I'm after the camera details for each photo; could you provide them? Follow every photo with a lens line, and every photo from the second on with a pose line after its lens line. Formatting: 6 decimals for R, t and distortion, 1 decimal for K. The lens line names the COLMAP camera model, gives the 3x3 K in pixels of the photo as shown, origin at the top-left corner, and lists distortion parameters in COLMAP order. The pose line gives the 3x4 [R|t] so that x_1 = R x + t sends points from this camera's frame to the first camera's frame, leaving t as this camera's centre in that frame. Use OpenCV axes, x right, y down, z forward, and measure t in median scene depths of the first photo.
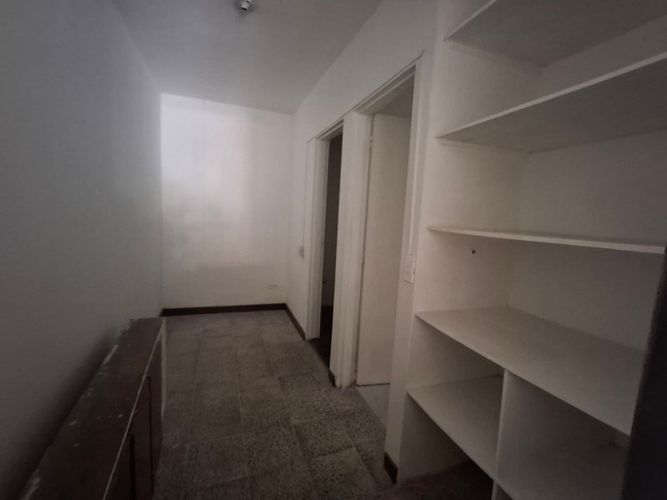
lens RADIAL K [[307.4, 0, 334.0], [0, 307.4, 252.8], [0, 0, 1]] dist [0.003194, -0.001078]
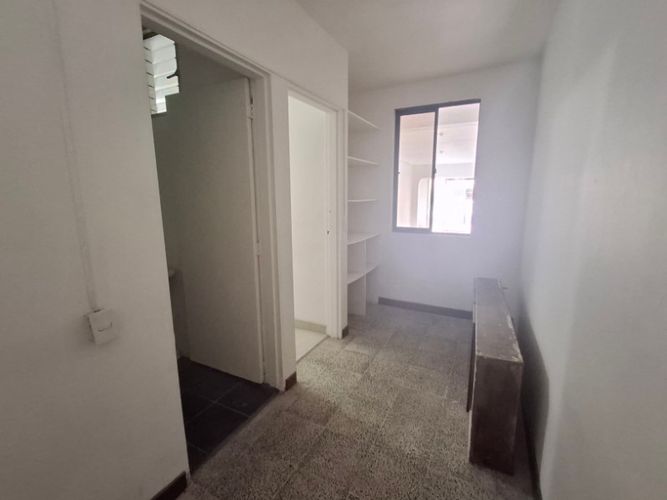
lens RADIAL K [[307.4, 0, 339.4], [0, 307.4, 249.0], [0, 0, 1]] dist [0.003194, -0.001078]
pose [[-0.685812, -0.177258, 0.705862, -0.869398], [0.056840, 0.953877, 0.294767, -0.284464], [-0.725555, 0.242276, -0.644105, 1.792361]]
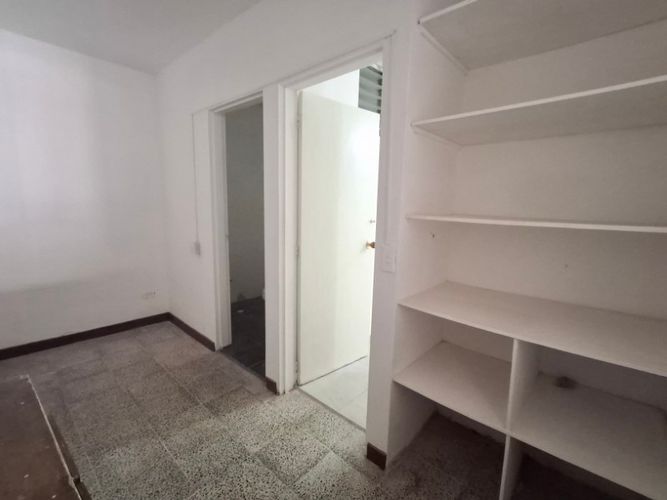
lens RADIAL K [[307.4, 0, 337.9], [0, 307.4, 251.1], [0, 0, 1]] dist [0.003194, -0.001078]
pose [[0.880818, -0.100980, 0.462560, -0.276009], [0.078202, 0.994601, 0.068214, -0.039771], [-0.466951, -0.023911, 0.883960, 0.158459]]
